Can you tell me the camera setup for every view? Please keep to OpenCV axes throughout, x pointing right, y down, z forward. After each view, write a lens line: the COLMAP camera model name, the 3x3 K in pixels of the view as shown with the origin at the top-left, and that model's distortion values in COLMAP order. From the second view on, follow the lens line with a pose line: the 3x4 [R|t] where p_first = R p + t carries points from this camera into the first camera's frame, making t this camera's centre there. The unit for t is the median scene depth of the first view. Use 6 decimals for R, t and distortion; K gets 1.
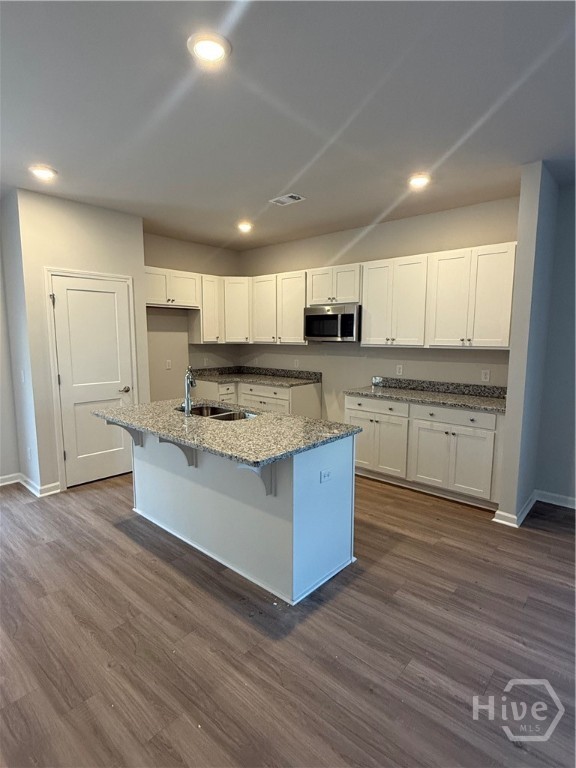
lens RADIAL K [[399.2, 0, 282.7], [0, 399.2, 382.9], [0, 0, 1]] dist [-0.006887, -0.001568]
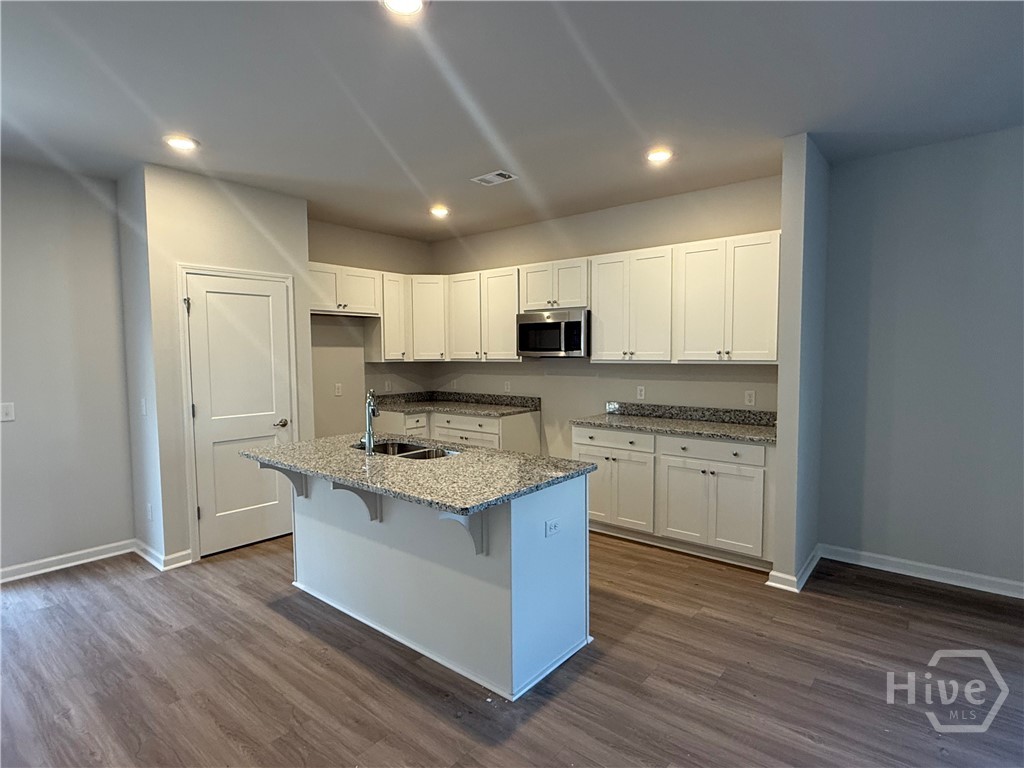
lens RADIAL K [[532.2, 0, 508.7], [0, 532.2, 383.6], [0, 0, 1]] dist [-0.006887, -0.001568]
pose [[0.998978, -0.012518, 0.043440, -0.012537], [0.015059, 0.998164, -0.058672, 0.009726], [-0.042625, 0.059266, 0.997332, -0.029966]]
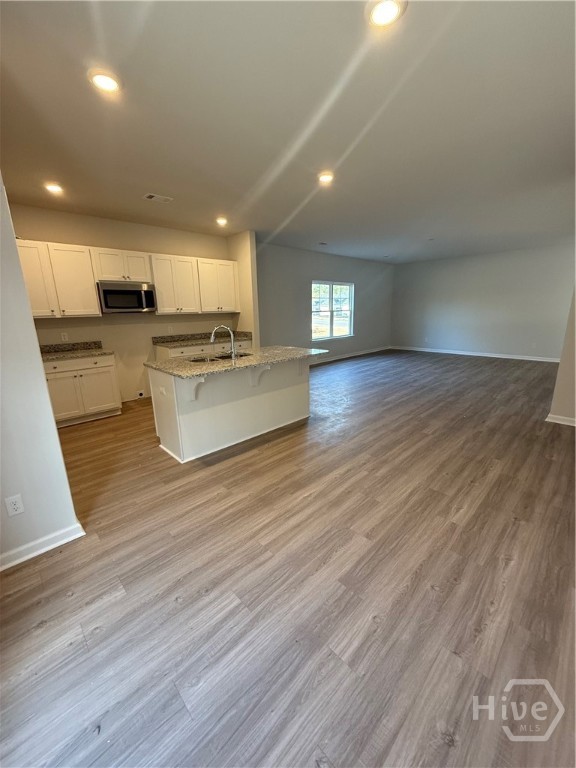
lens RADIAL K [[305.9, 0, 288.7], [0, 305.9, 383.7], [0, 0, 1]] dist [-0.002895, -0.000103]
pose [[0.078976, -0.245306, 0.966223, -1.190360], [0.138358, 0.962567, 0.233069, -0.060690], [-0.987228, 0.115278, 0.109959, 0.612139]]
